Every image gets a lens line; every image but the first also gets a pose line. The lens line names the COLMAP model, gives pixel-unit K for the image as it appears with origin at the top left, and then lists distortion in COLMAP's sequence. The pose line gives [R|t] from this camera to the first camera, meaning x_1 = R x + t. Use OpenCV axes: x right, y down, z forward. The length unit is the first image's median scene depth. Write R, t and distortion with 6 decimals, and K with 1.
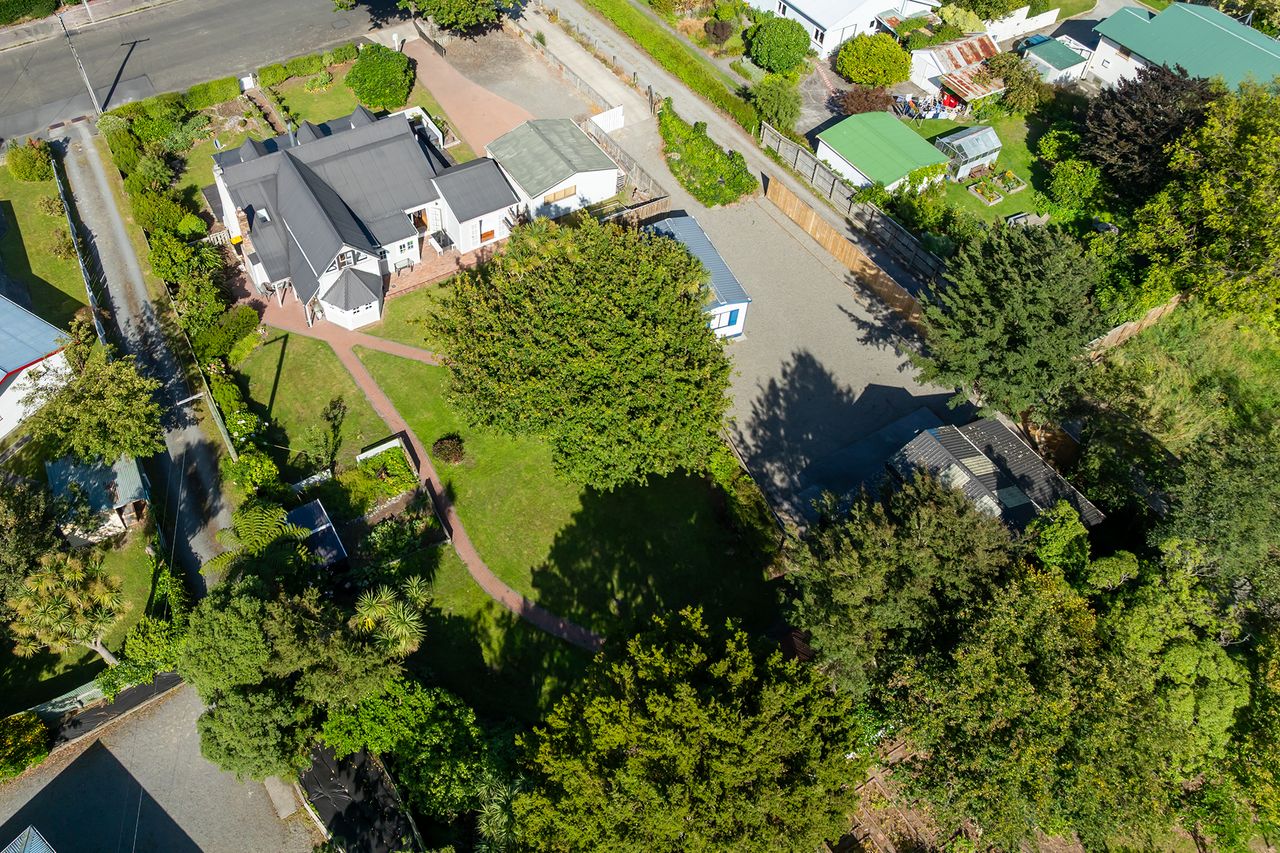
lens RADIAL K [[905.2, 0, 640.5], [0, 905.2, 412.1], [0, 0, 1]] dist [-0.037966, -0.002857]
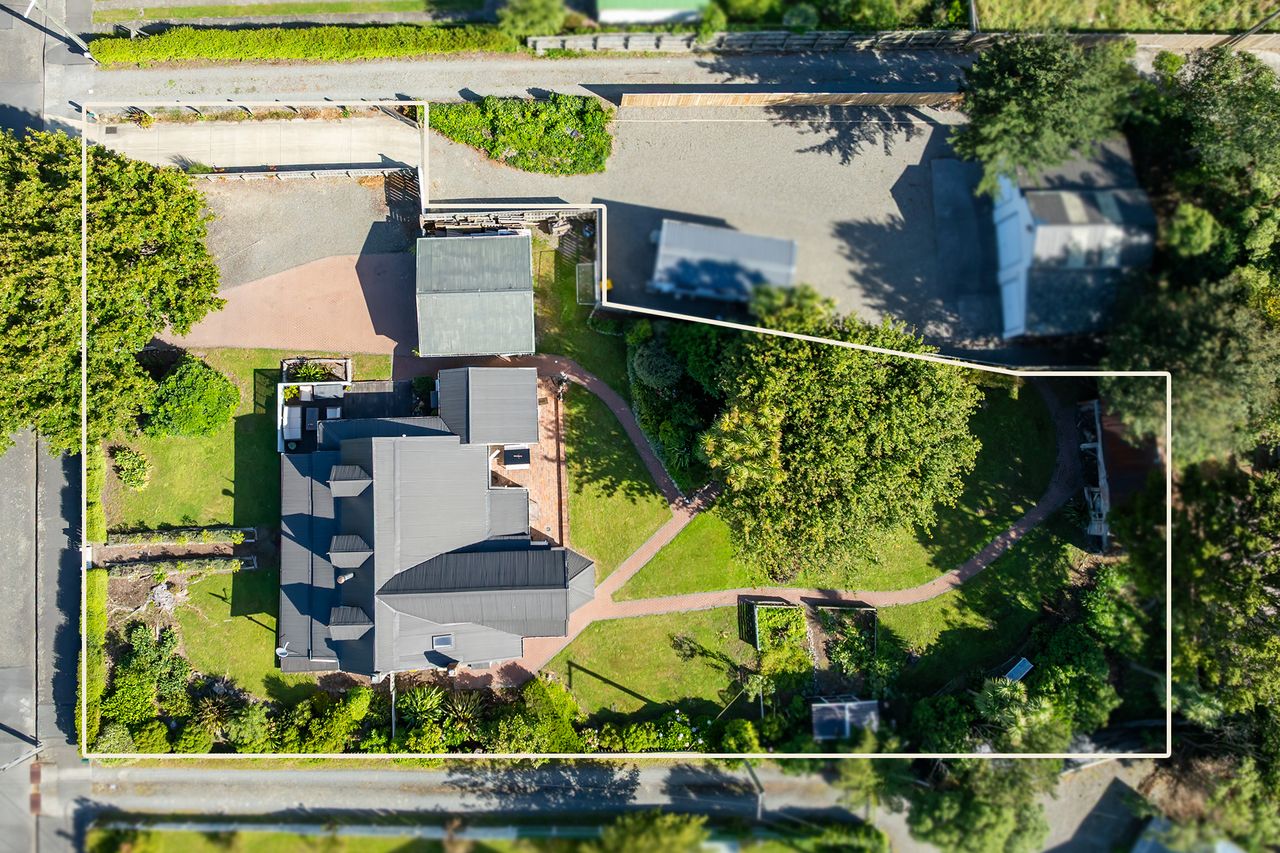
lens RADIAL K [[905.2, 0, 640.5], [0, 905.2, 412.1], [0, 0, 1]] dist [-0.037966, -0.002857]
pose [[0.527931, -0.844865, 0.086552, -0.199133], [0.637924, 0.461757, 0.616307, -0.708149], [-0.560662, -0.270154, 0.782736, 0.251176]]
